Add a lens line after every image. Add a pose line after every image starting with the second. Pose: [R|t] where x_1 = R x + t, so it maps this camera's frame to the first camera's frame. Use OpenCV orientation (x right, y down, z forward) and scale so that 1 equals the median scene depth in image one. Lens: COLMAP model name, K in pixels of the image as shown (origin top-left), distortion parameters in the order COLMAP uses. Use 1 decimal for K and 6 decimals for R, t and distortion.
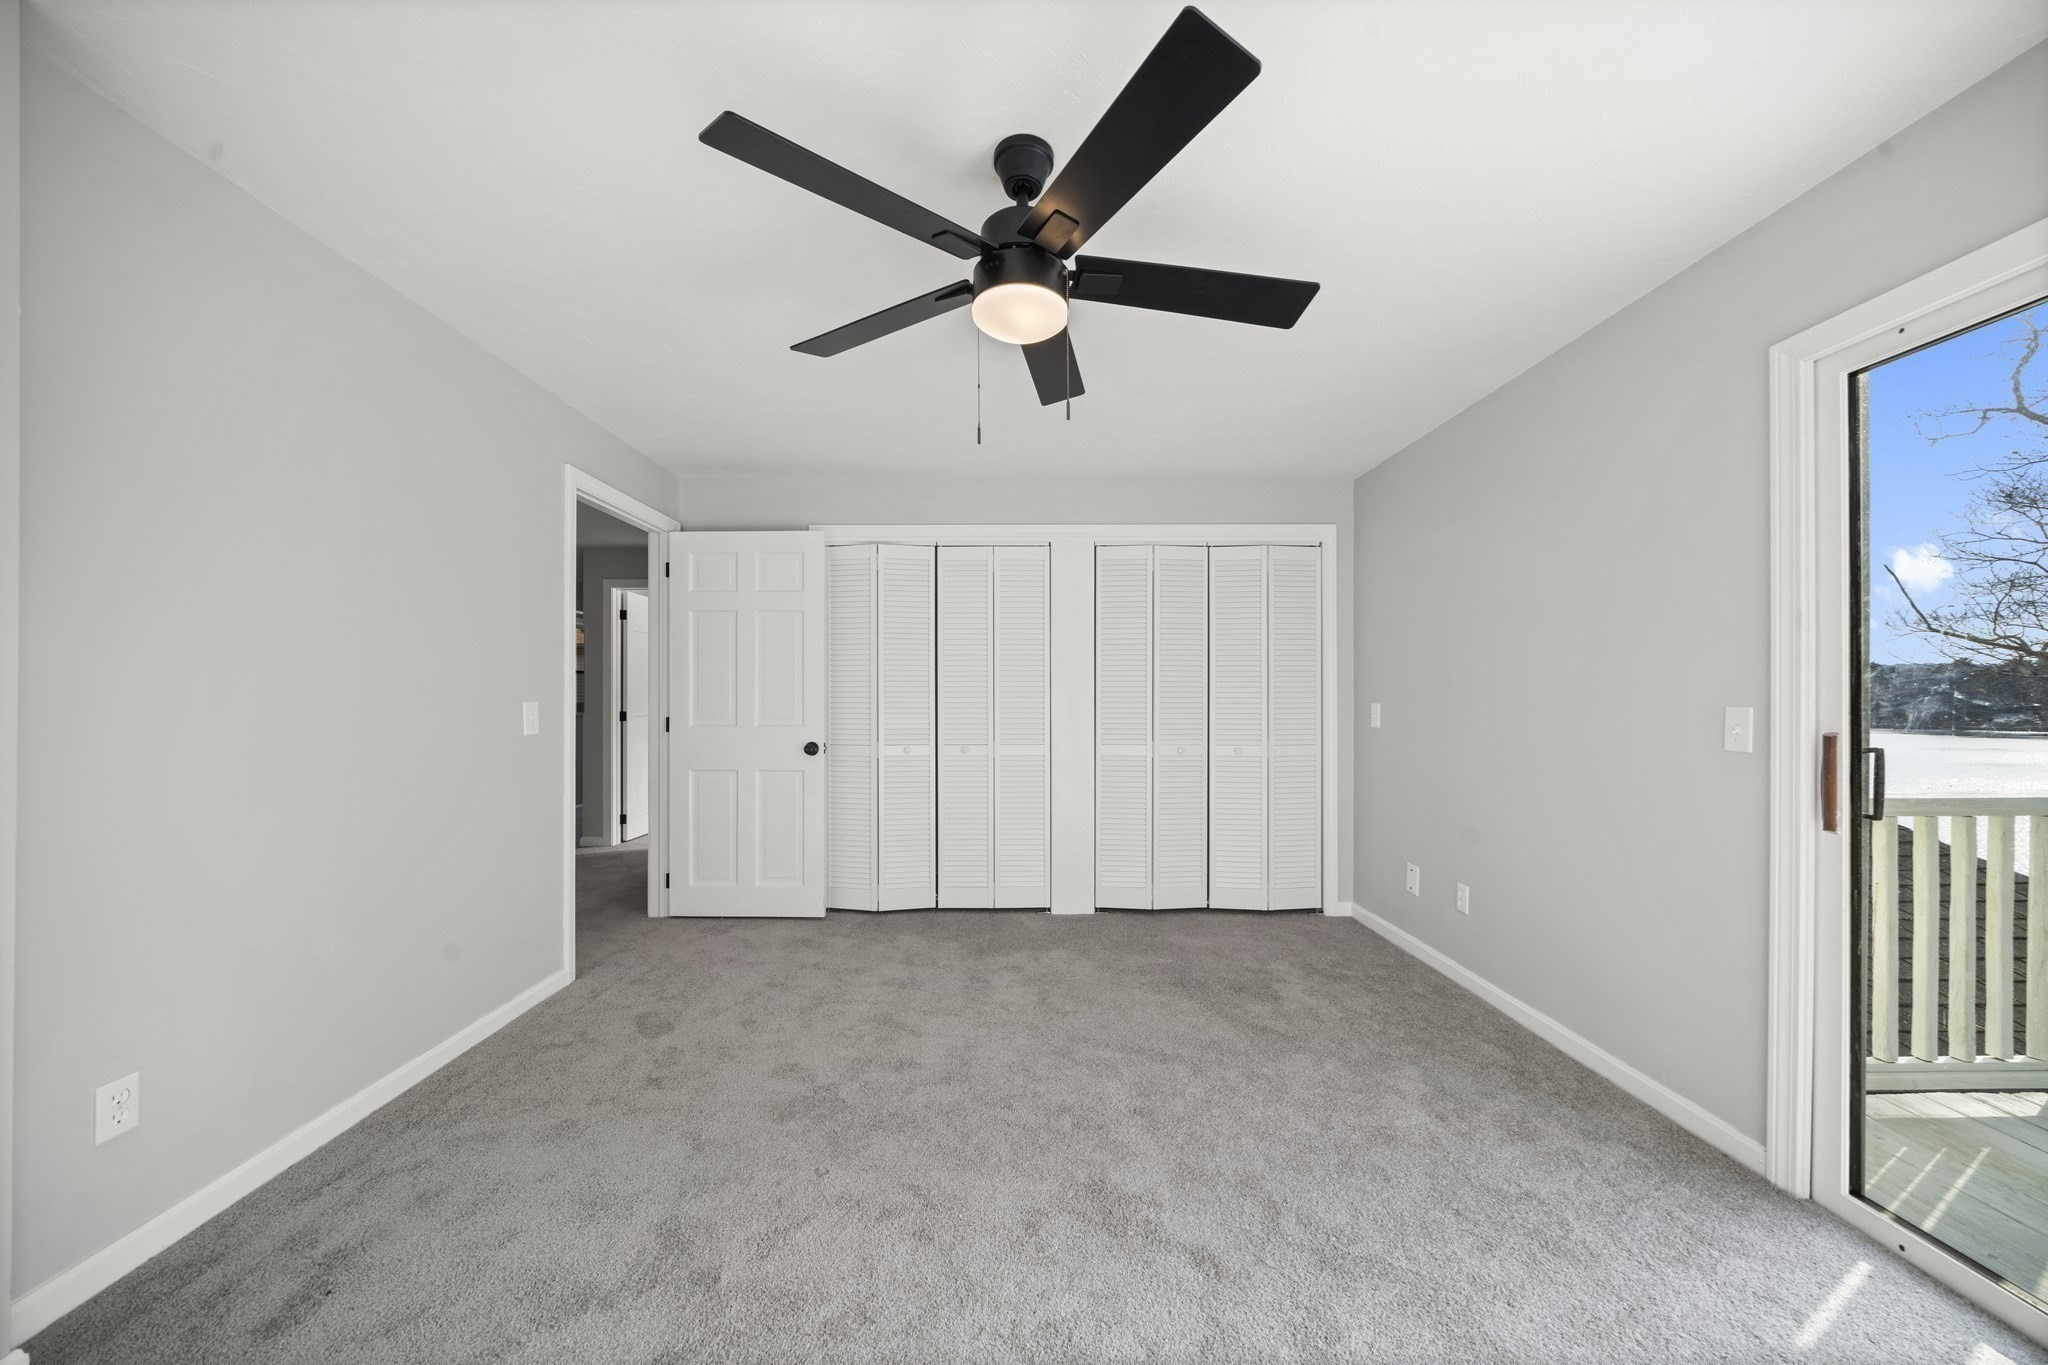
lens RADIAL K [[694.0, 0, 1025.4], [0, 694.0, 695.6], [0, 0, 1]] dist [-0.007714, 0.000329]
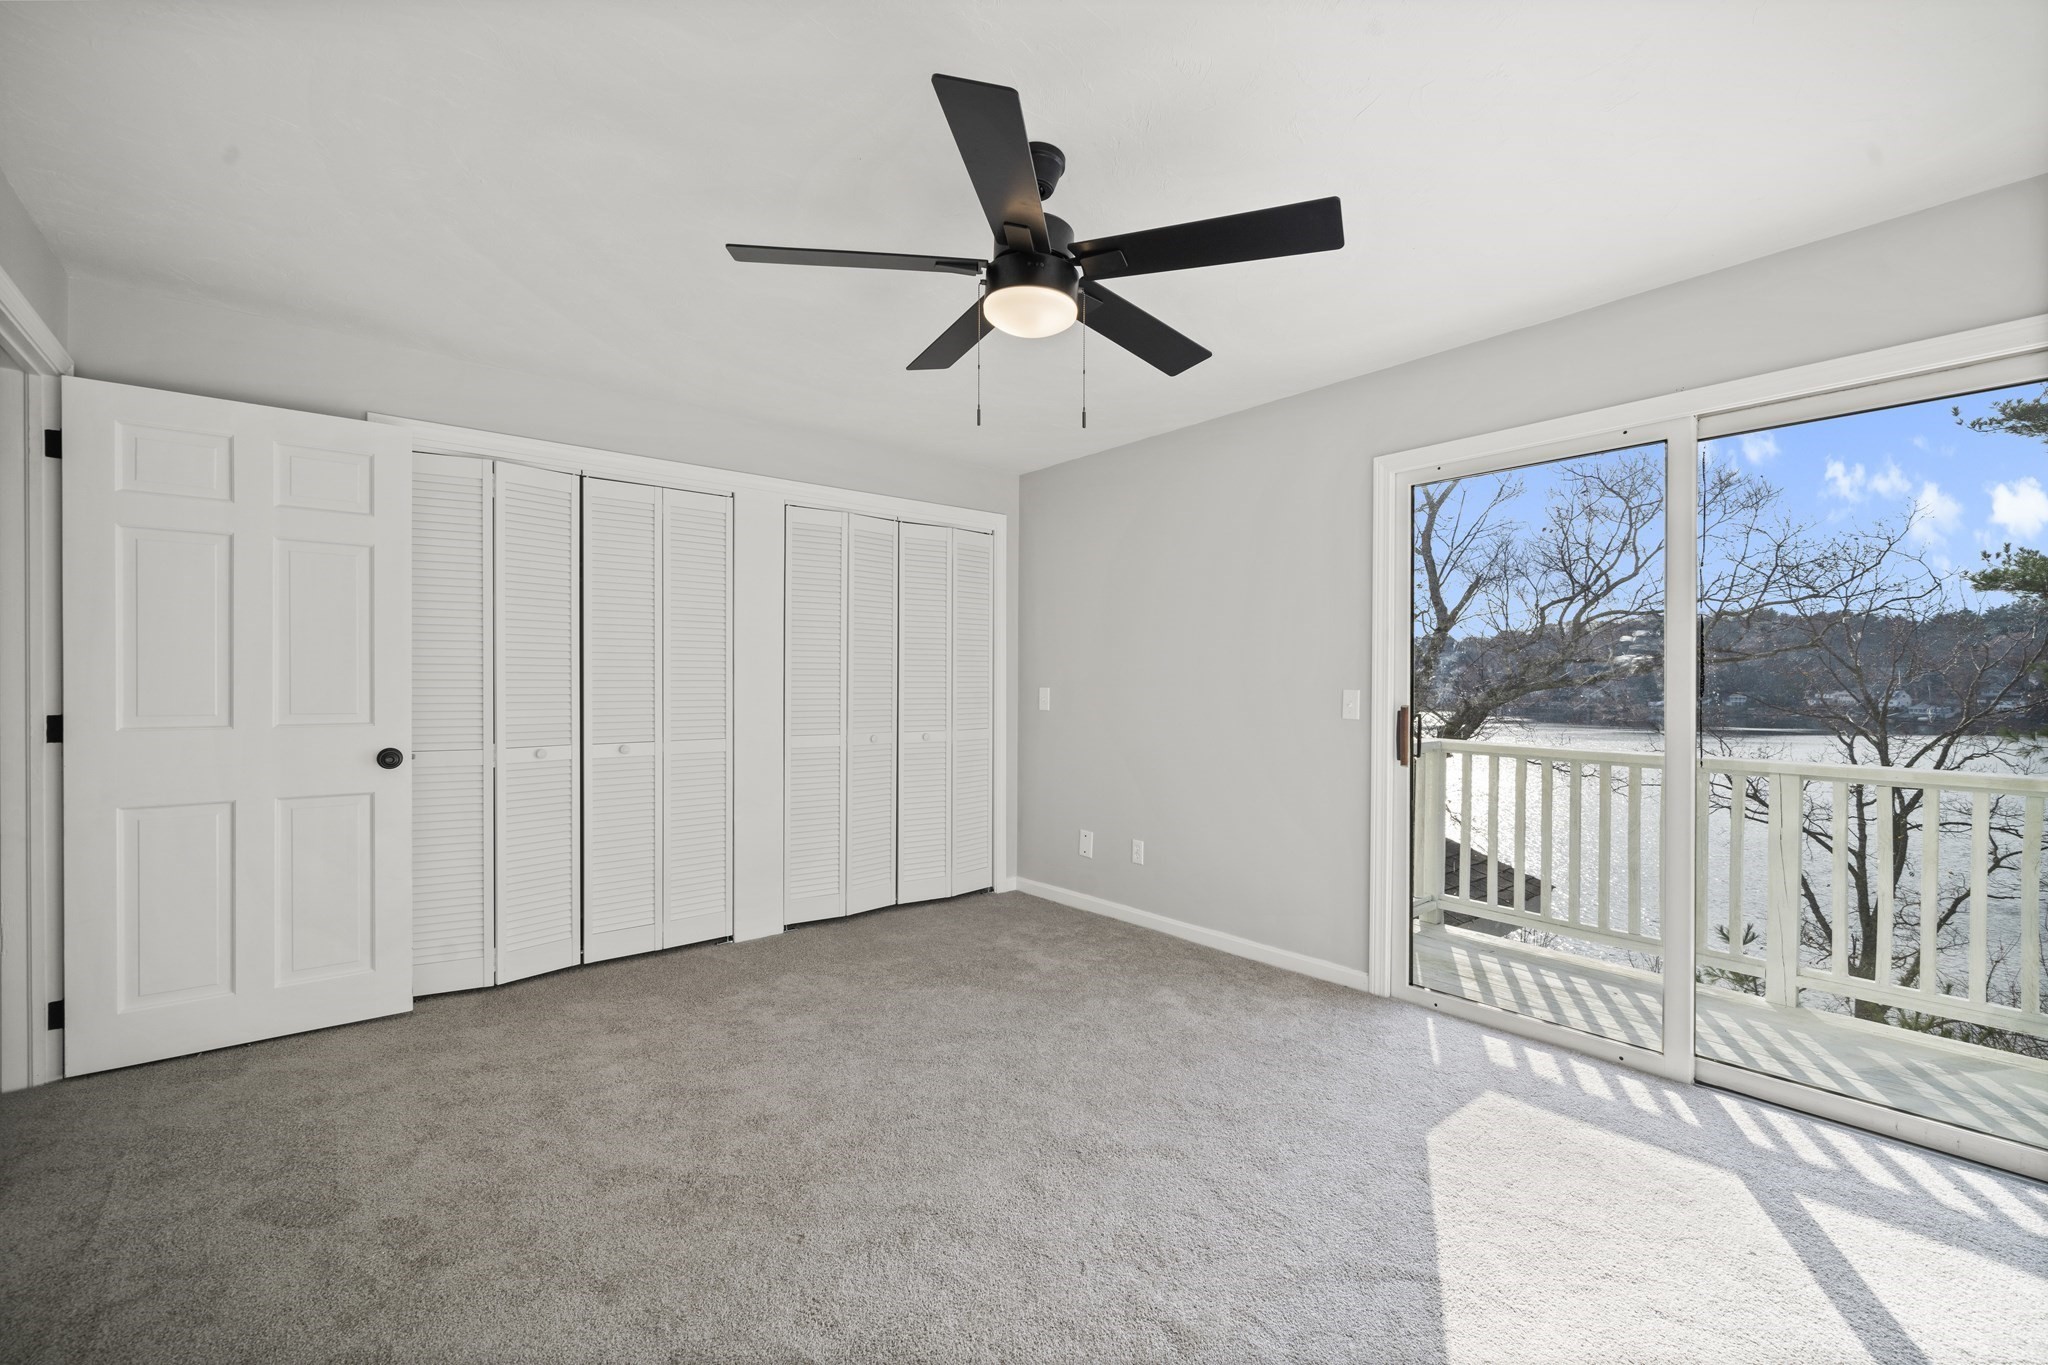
lens RADIAL K [[826.4, 0, 1029.0], [0, 826.4, 686.2], [0, 0, 1]] dist [-0.000845, 0.000642]
pose [[0.778312, -0.000877, 0.627877, -0.328345], [-0.005245, 0.999955, 0.007898, -0.000963], [-0.627856, -0.009440, 0.778273, 0.014922]]
